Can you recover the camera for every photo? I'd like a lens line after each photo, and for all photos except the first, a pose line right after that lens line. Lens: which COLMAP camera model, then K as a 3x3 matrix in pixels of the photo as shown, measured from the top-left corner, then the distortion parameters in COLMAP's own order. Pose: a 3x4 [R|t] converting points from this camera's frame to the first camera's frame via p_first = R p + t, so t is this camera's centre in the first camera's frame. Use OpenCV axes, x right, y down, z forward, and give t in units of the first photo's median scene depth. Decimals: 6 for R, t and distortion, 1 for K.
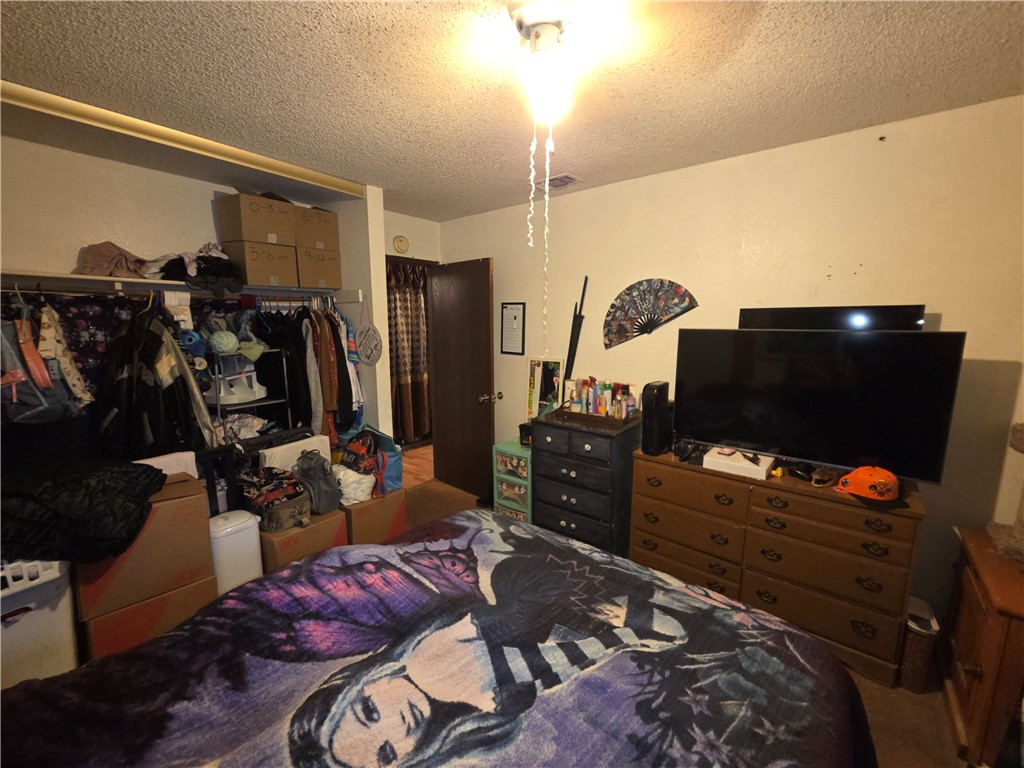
lens RADIAL K [[421.7, 0, 510.7], [0, 421.7, 384.6], [0, 0, 1]] dist [-0.003104, 0.001103]
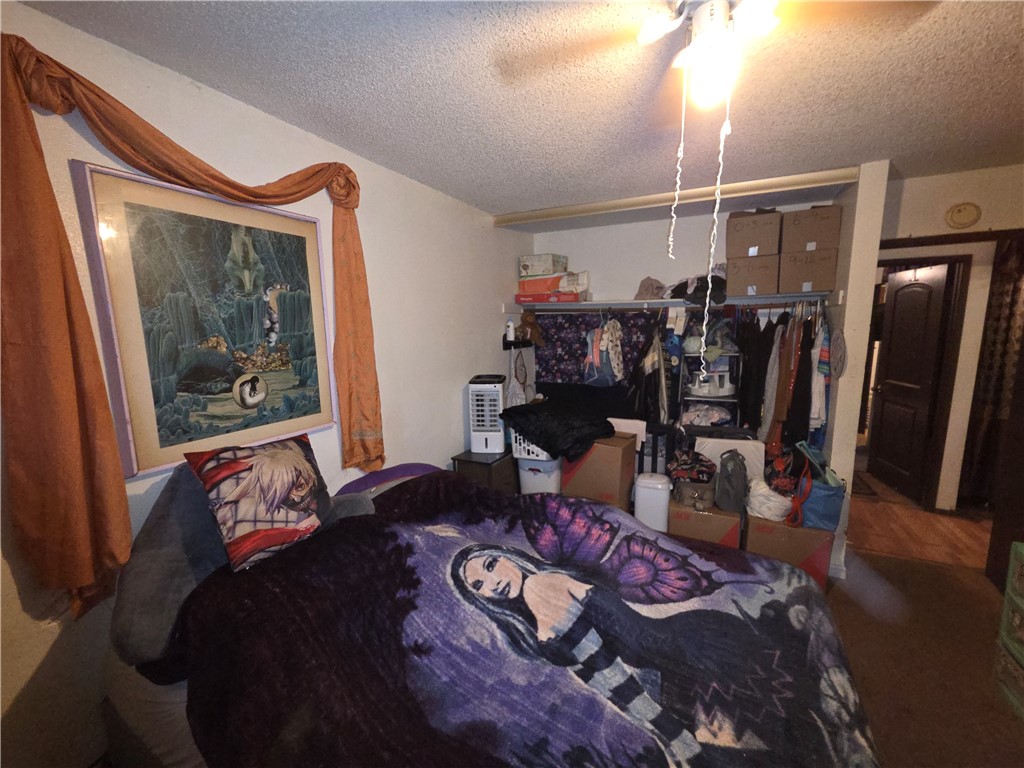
lens RADIAL K [[421.7, 0, 514.8], [0, 421.7, 387.7], [0, 0, 1]] dist [-0.003104, 0.001103]
pose [[0.189856, 0.139292, -0.971881, 0.789976], [-0.129416, 0.984798, 0.115862, -0.093327], [0.973245, 0.103780, 0.204997, 0.418351]]
